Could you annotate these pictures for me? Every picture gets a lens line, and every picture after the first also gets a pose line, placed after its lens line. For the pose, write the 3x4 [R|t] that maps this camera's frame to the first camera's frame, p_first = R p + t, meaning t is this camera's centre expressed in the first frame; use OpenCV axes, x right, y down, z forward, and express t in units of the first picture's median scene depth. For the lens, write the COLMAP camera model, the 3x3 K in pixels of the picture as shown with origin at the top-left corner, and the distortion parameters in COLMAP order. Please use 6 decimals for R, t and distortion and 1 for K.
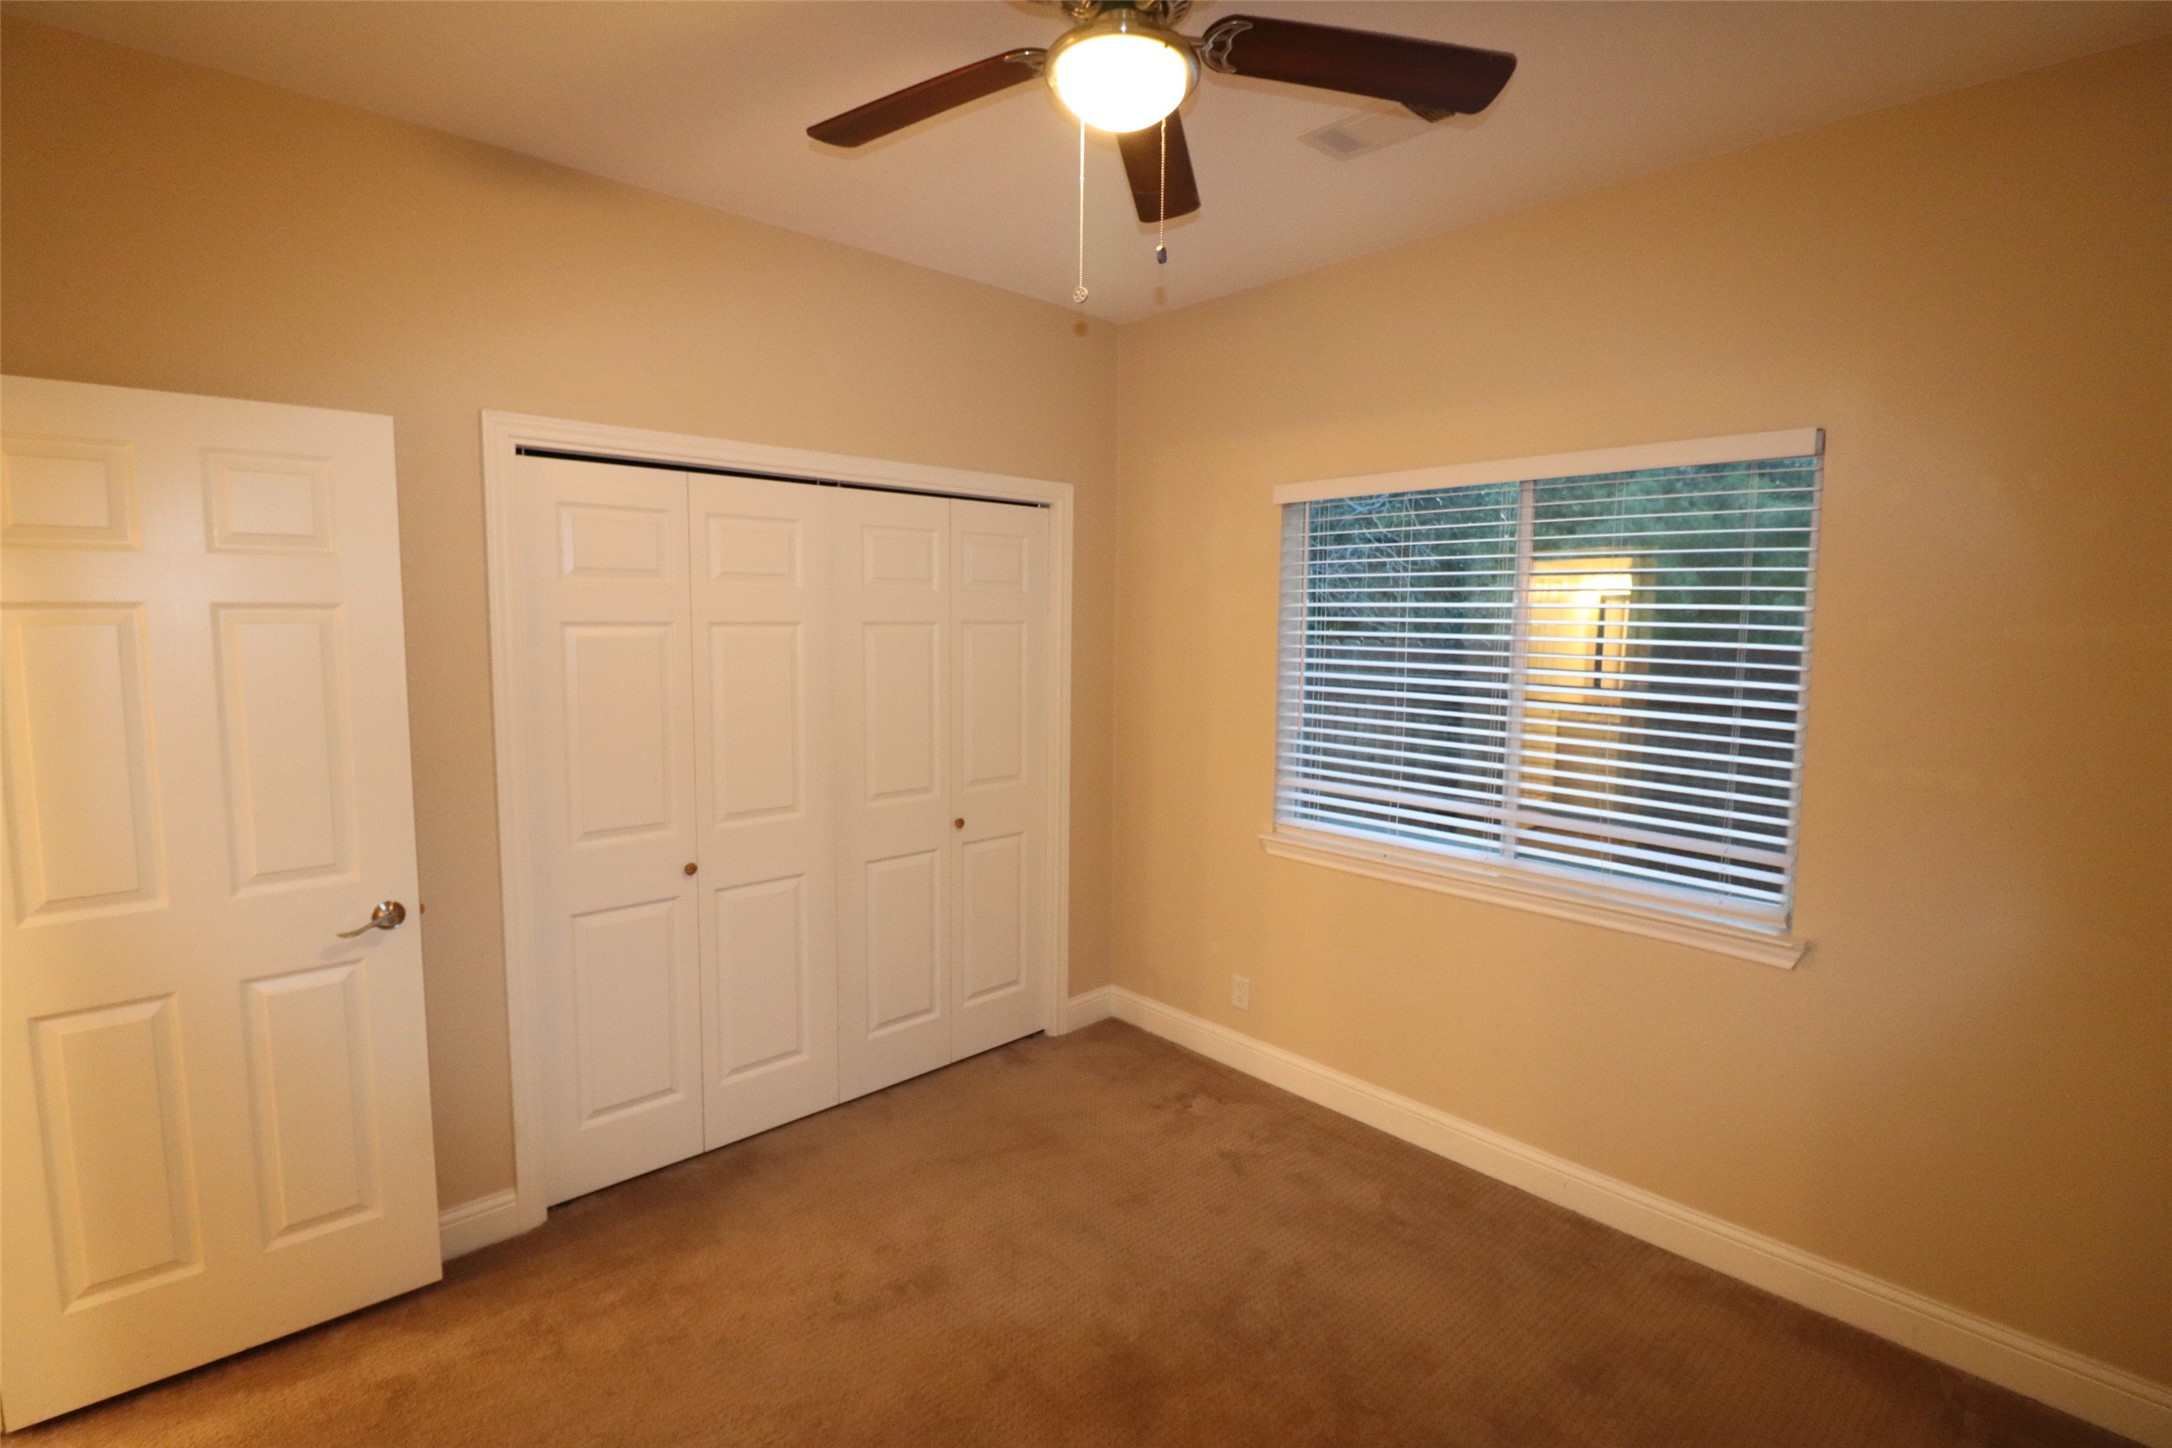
lens RADIAL K [[1011.6, 0, 1088.4], [0, 1011.6, 752.4], [0, 0, 1]] dist [-0.007582, -0.006953]
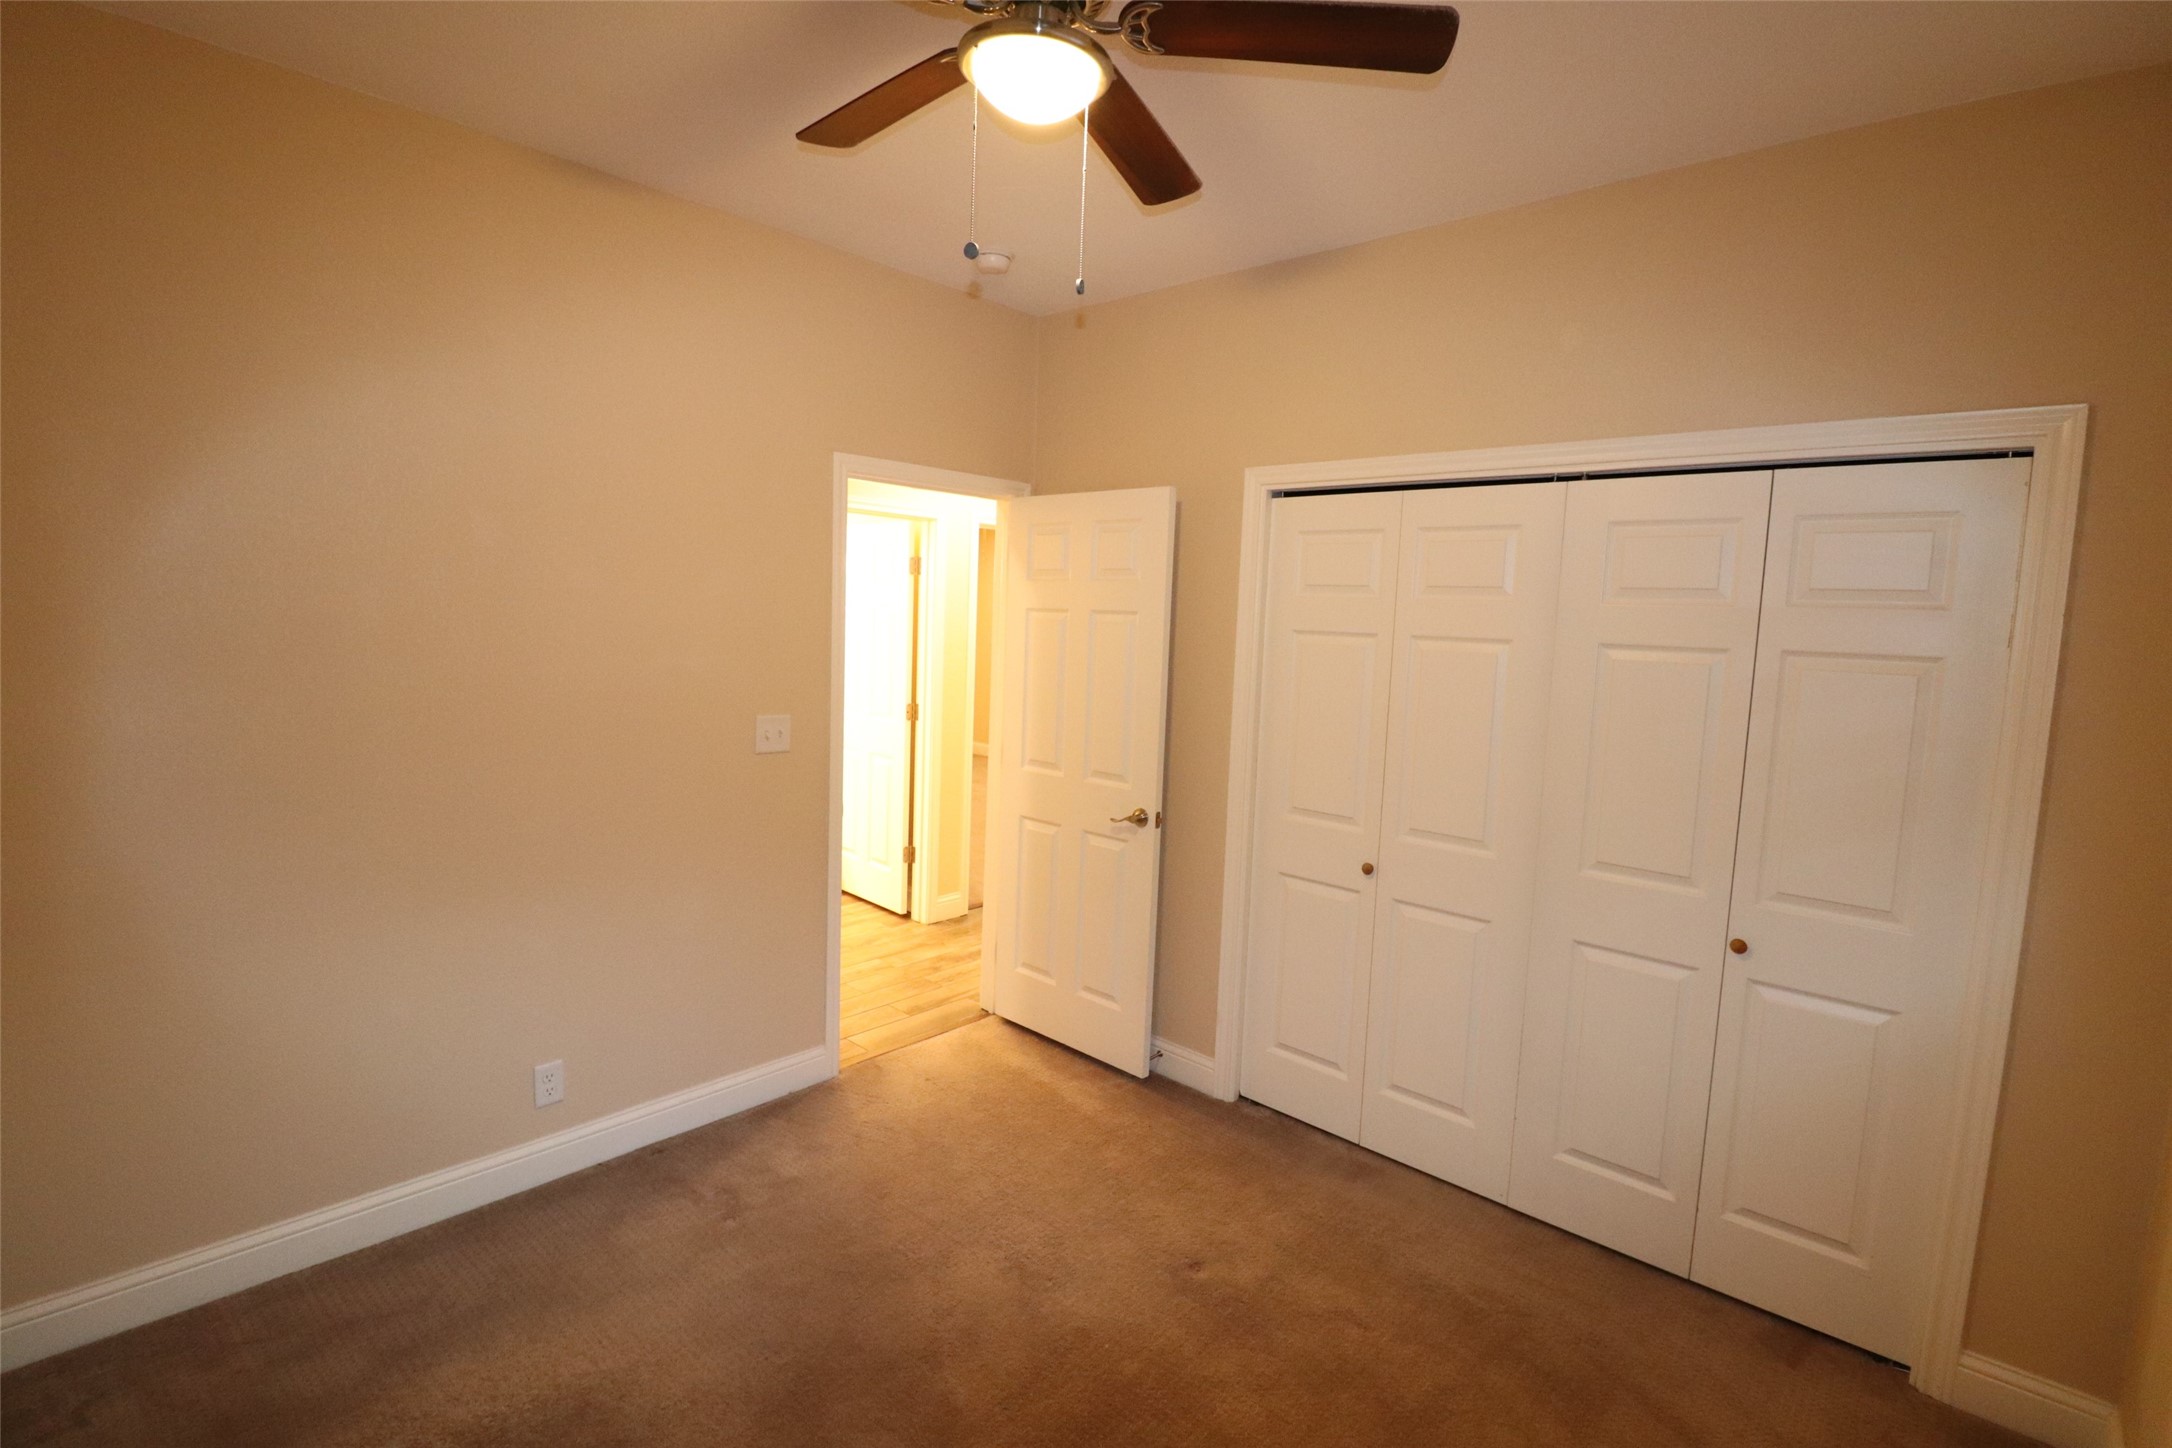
lens RADIAL K [[1011.6, 0, 1073.3], [0, 1011.6, 743.7], [0, 0, 1]] dist [-0.007582, -0.006953]
pose [[0.060413, 0.121903, -0.990702, 0.654131], [-0.170445, 0.979197, 0.110094, -0.080461], [0.983513, 0.162209, 0.079935, 0.635264]]
